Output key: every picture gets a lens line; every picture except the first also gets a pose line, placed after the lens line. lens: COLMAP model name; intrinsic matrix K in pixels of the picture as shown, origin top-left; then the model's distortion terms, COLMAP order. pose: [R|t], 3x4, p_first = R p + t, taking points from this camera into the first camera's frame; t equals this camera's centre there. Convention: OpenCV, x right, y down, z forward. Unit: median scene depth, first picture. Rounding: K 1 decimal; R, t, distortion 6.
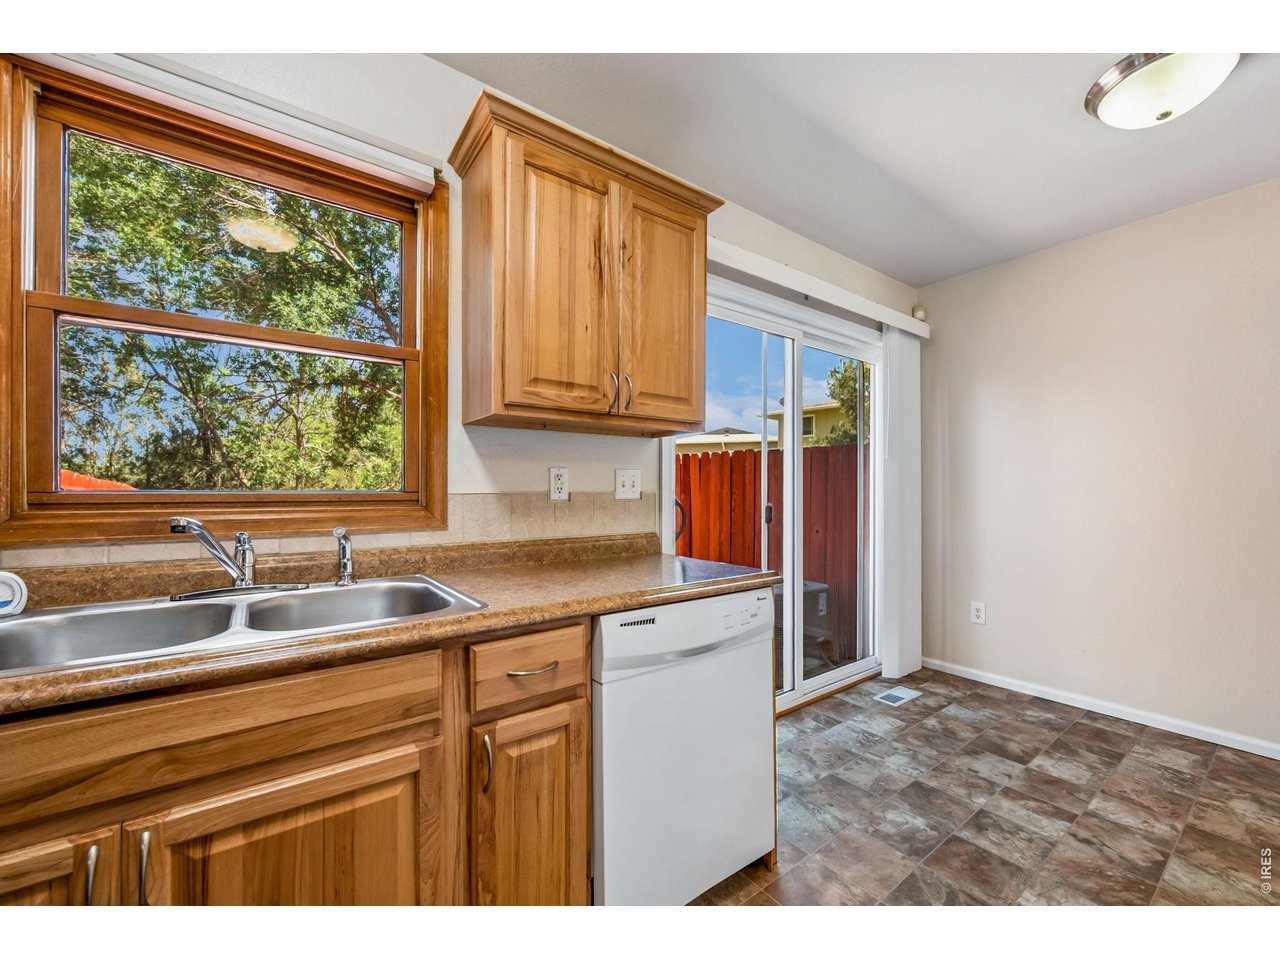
lens RADIAL K [[517.9, 0, 644.2], [0, 517.9, 498.5], [0, 0, 1]] dist [-0.001927, 0.000148]
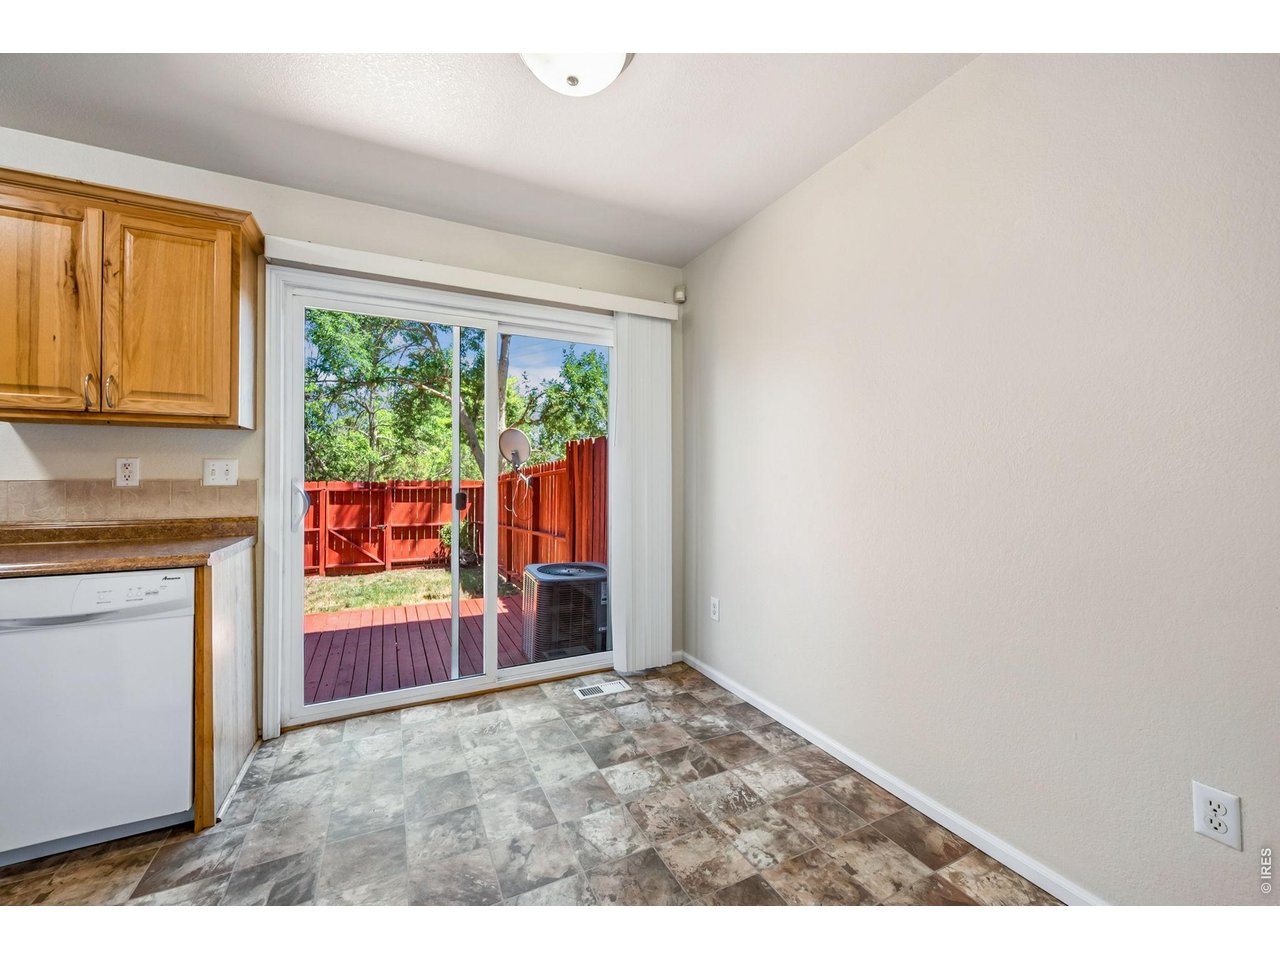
lens RADIAL K [[509.0, 0, 640.0], [0, 509.0, 480.0], [0, 0, 1]] dist [-0.000660, -0.000129]
pose [[0.983009, 0.004079, -0.183513, 0.982427], [-0.005802, 0.999944, -0.008853, -0.006547], [0.183466, 0.009767, 0.982978, 0.090596]]
